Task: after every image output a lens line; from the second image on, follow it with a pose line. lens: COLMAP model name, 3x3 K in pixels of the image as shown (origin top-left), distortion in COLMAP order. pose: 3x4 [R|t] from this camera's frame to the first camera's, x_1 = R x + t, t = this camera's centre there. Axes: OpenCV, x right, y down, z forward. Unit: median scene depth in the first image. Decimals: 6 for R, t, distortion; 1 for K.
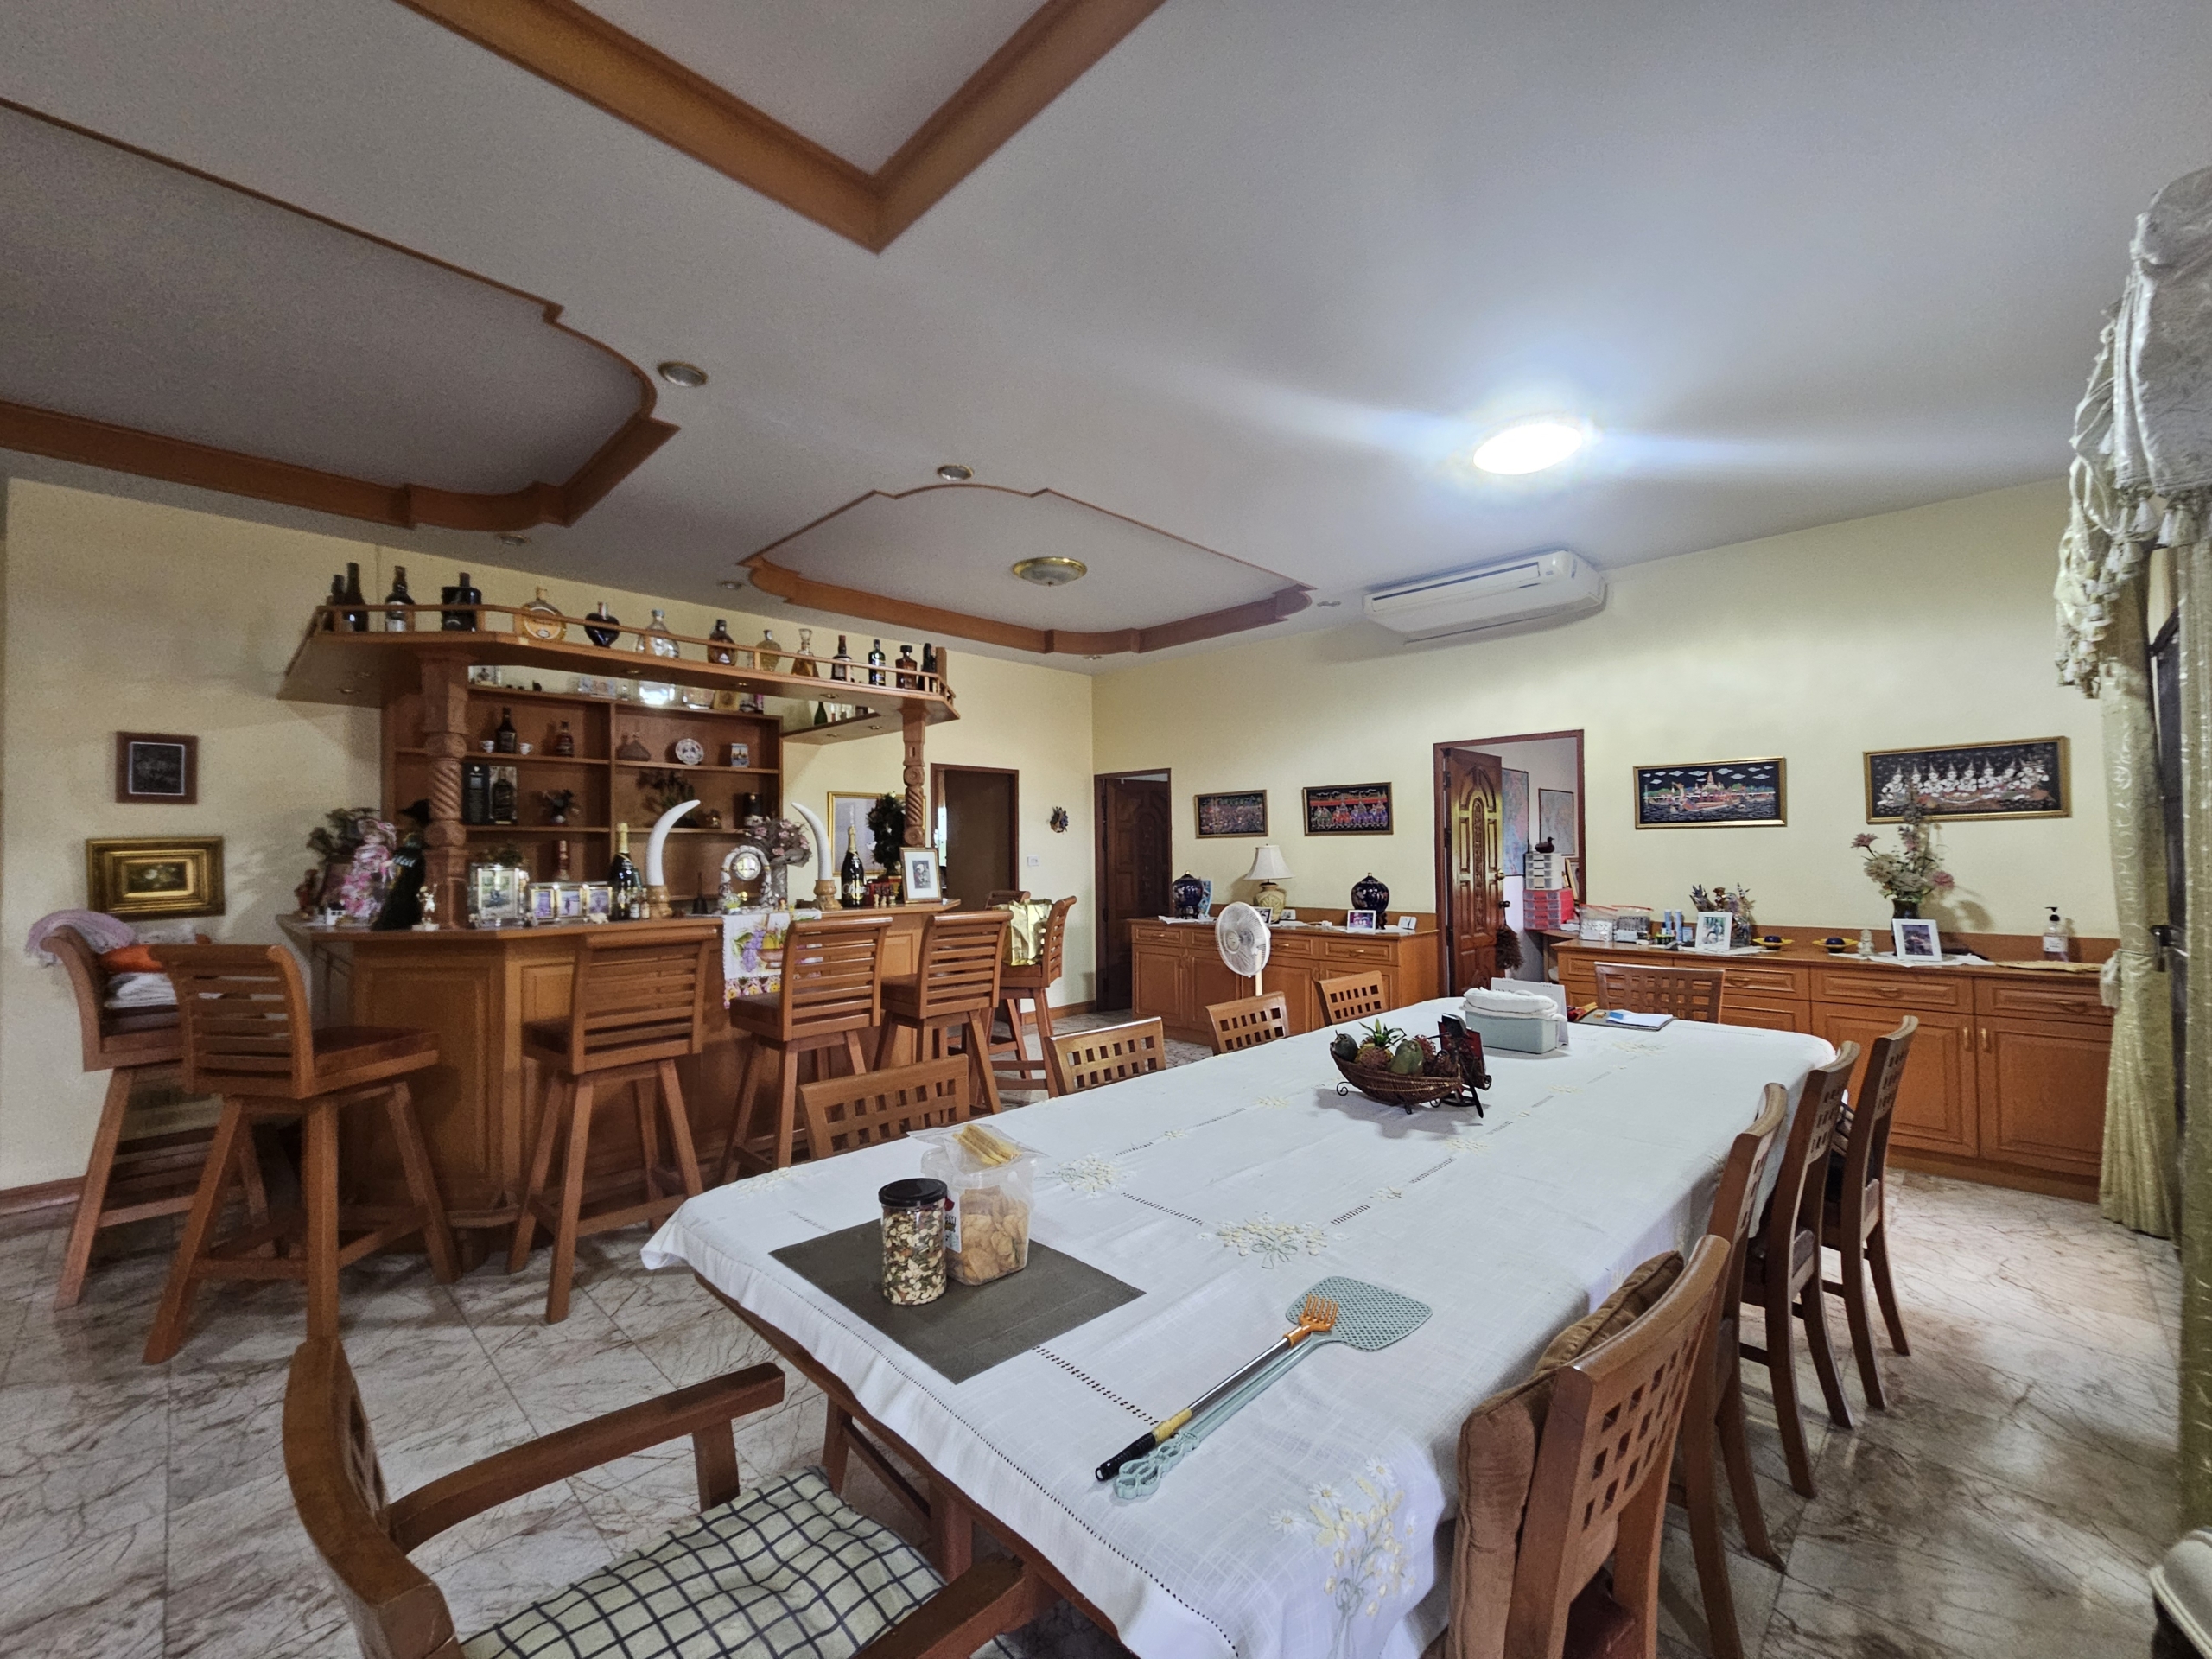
lens RADIAL K [[908.6, 0, 1095.5], [0, 908.6, 835.1], [0, 0, 1]] dist [0.000625, -0.000057]
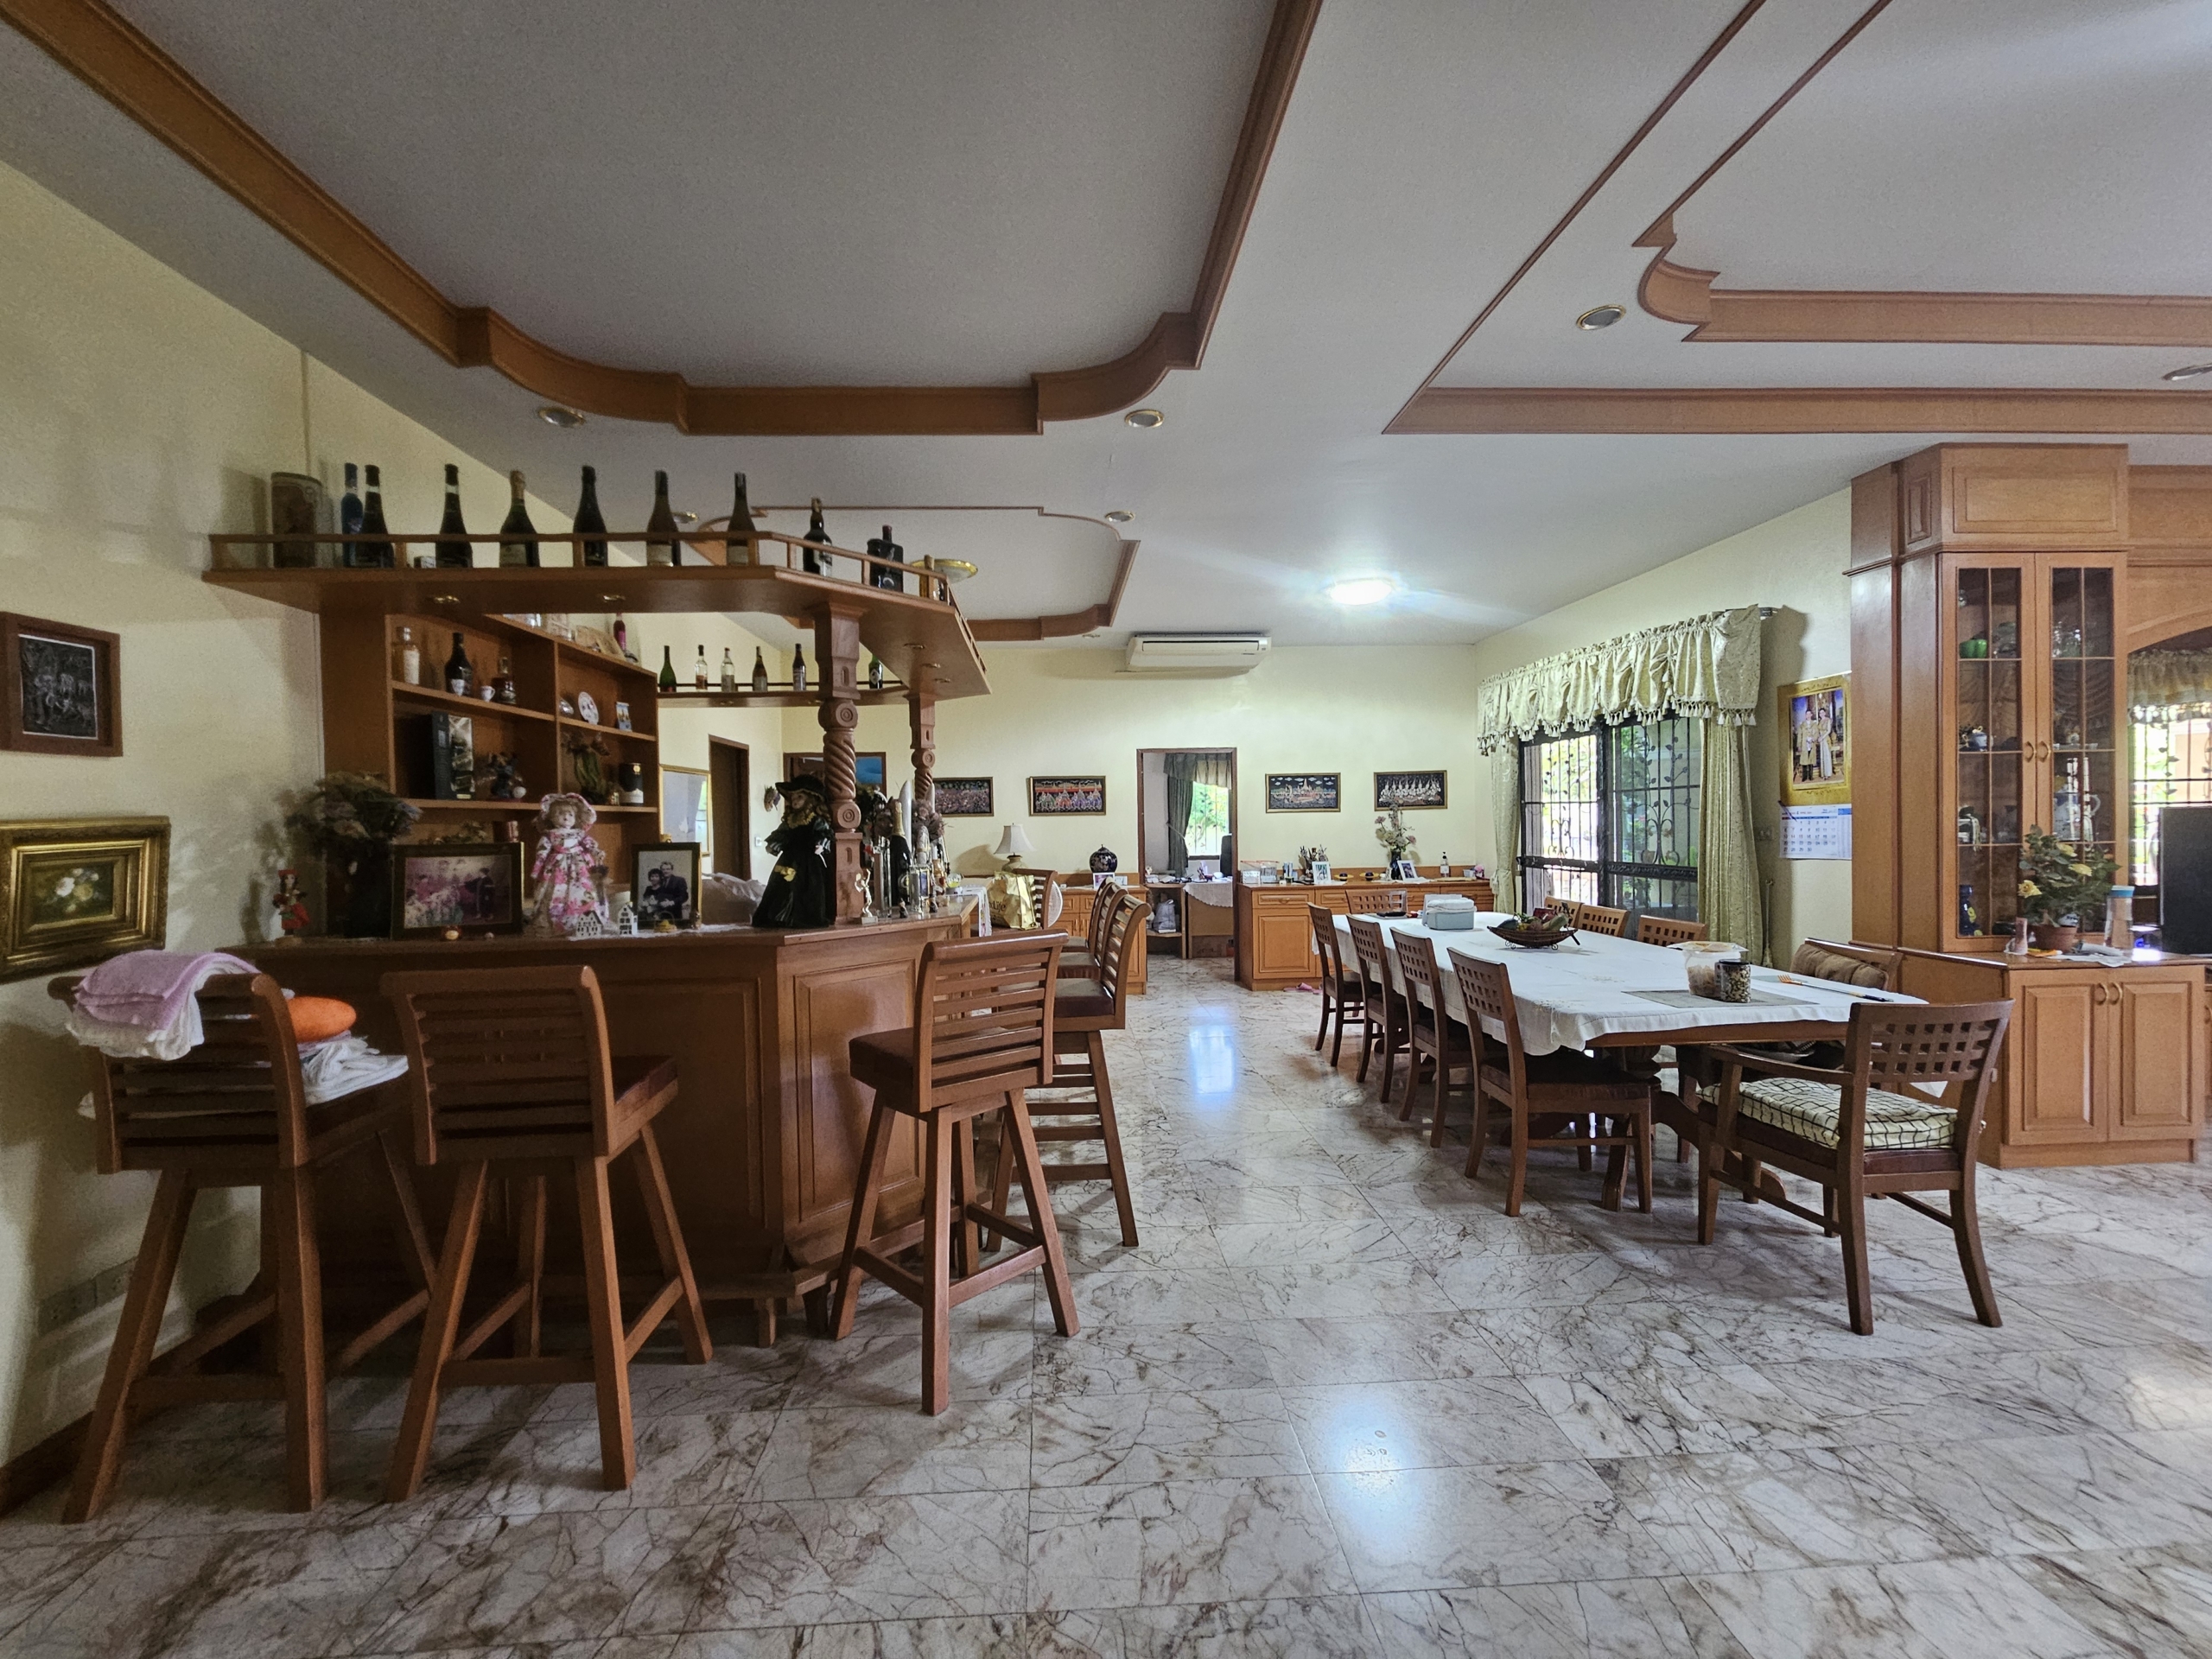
lens RADIAL K [[898.8, 0, 1096.1], [0, 898.8, 836.3], [0, 0, 1]] dist [0.000098, -0.000592]
pose [[0.678636, -0.013926, 0.734343, -0.916174], [-0.005065, 0.999708, 0.023639, -0.001333], [-0.734457, -0.019761, 0.678367, 0.175985]]
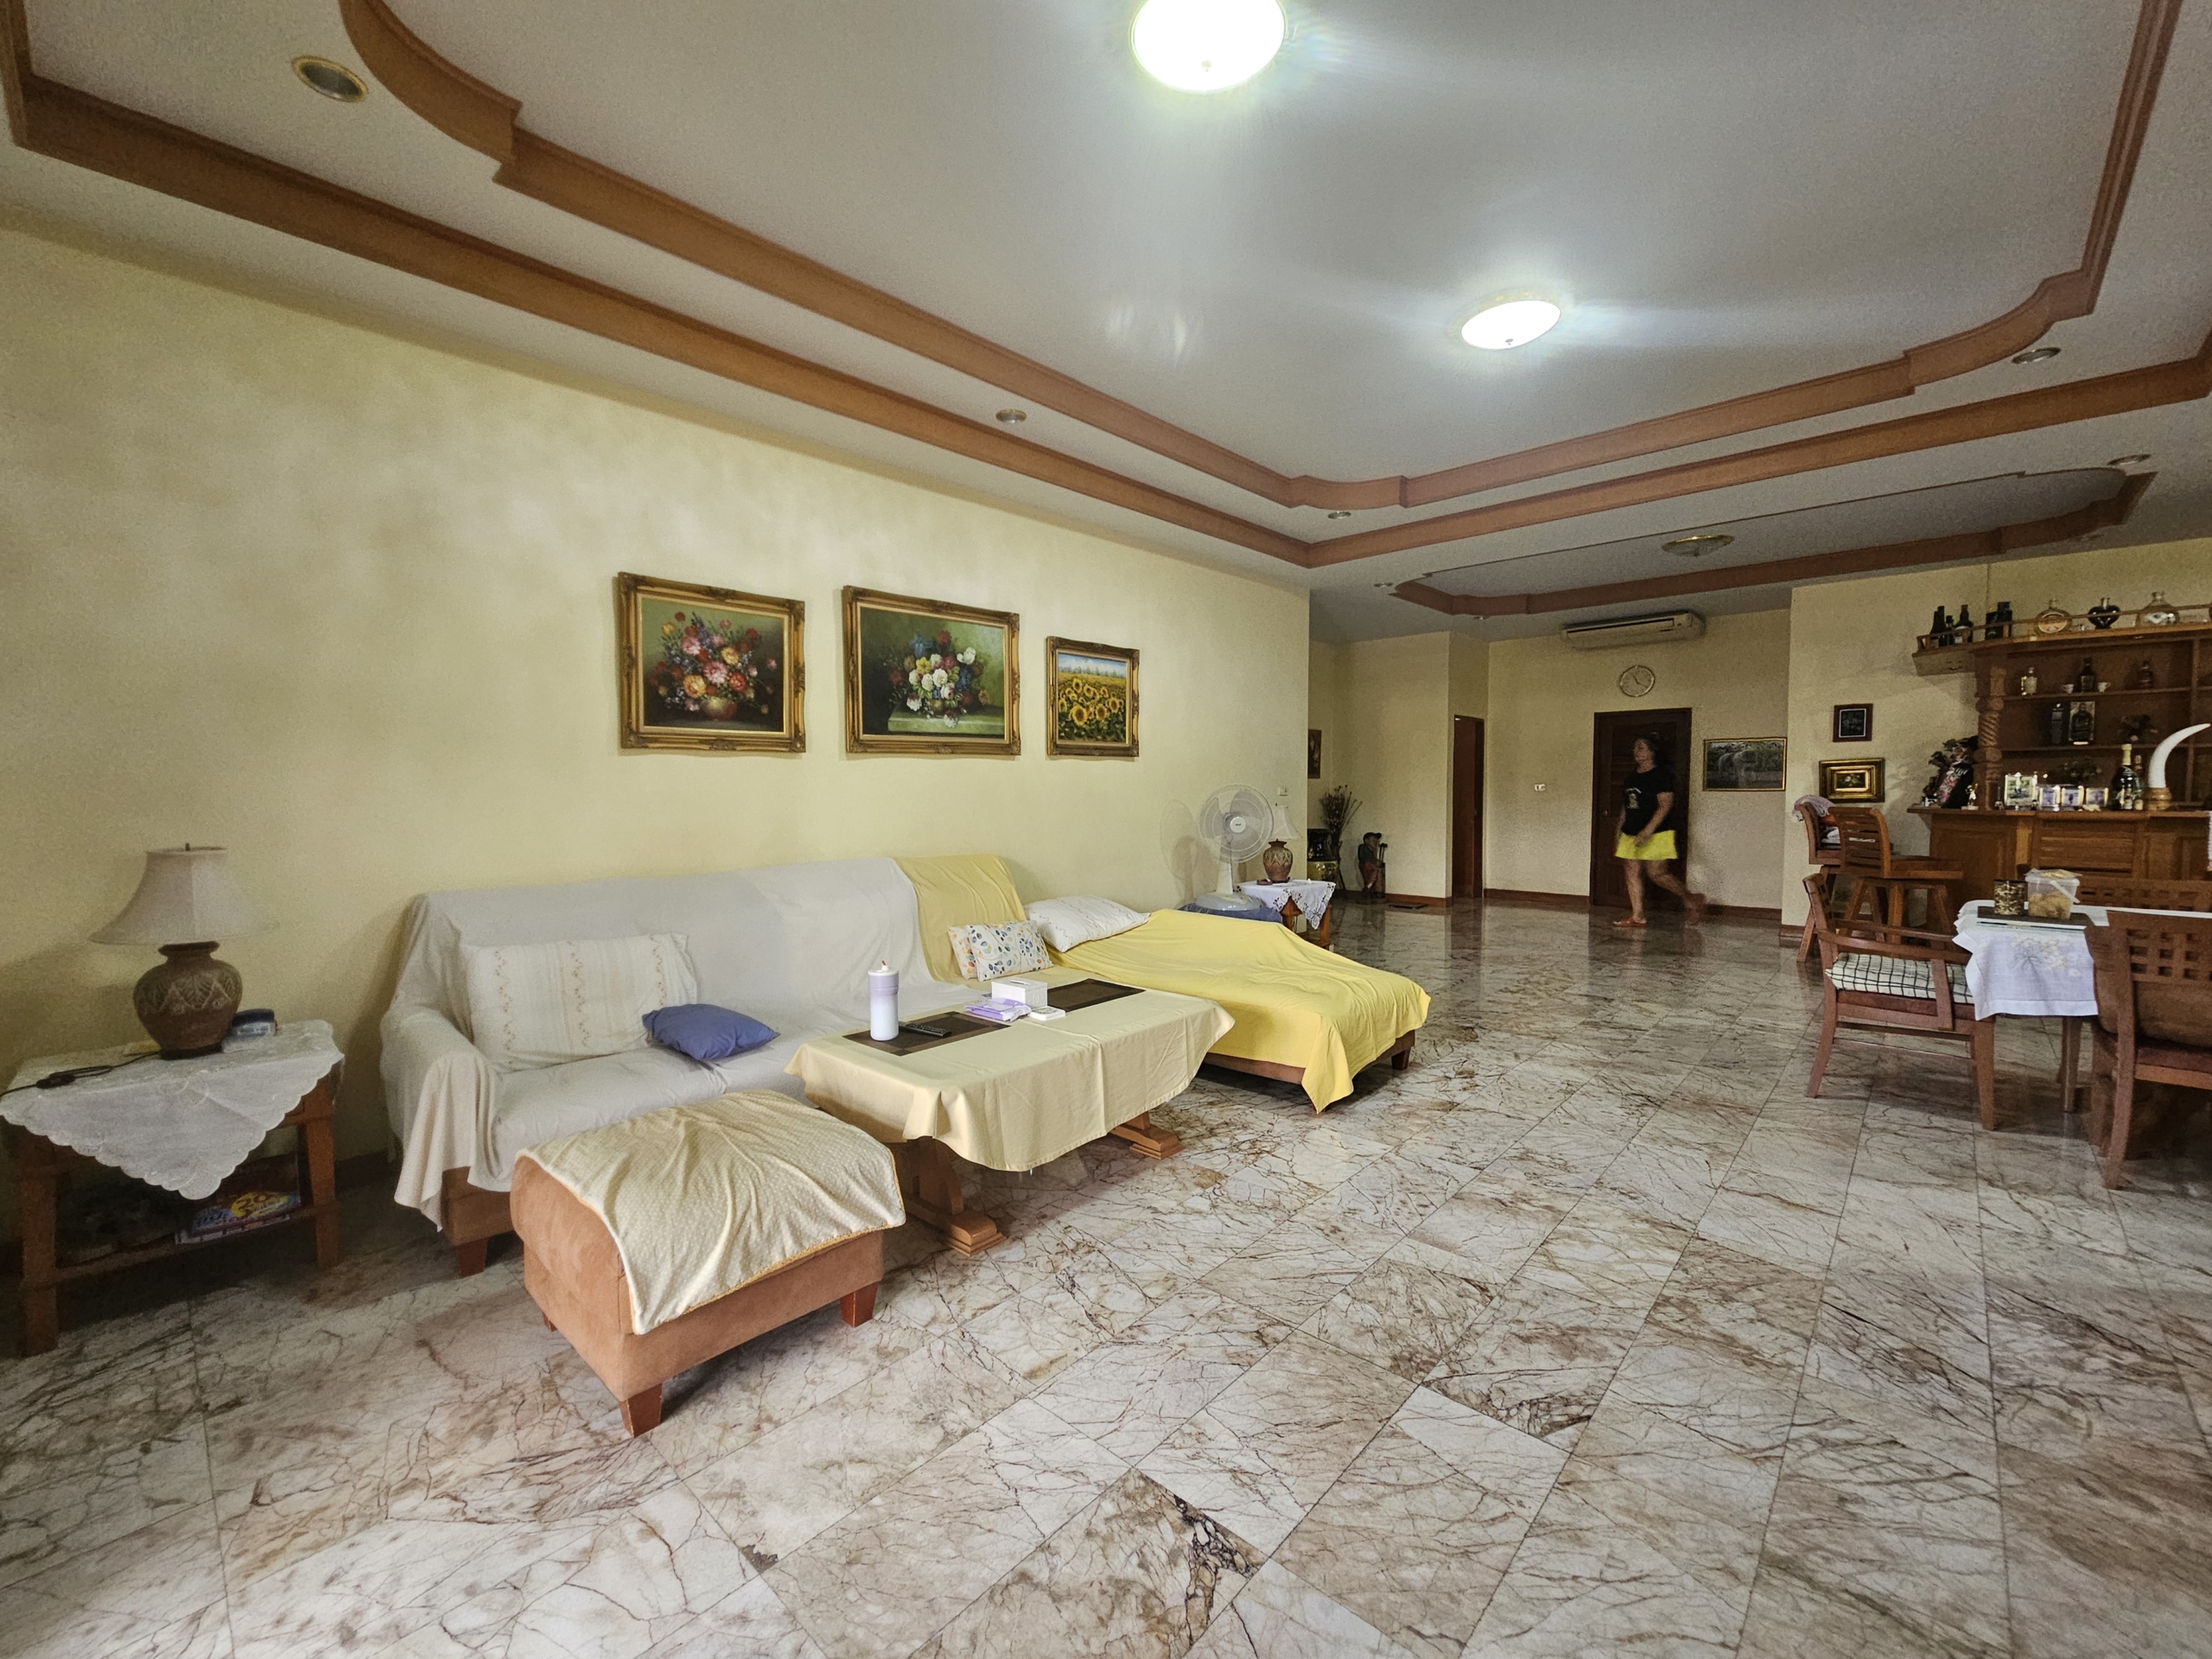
lens RADIAL K [[899.9, 0, 1078.6], [0, 899.9, 831.8], [0, 0, 1]] dist [-0.000859, -0.000609]
pose [[0.012608, 0.061631, -0.998019, 0.757620], [0.030714, 0.997604, 0.061993, -0.011740], [0.999449, -0.031435, 0.010685, -0.582117]]
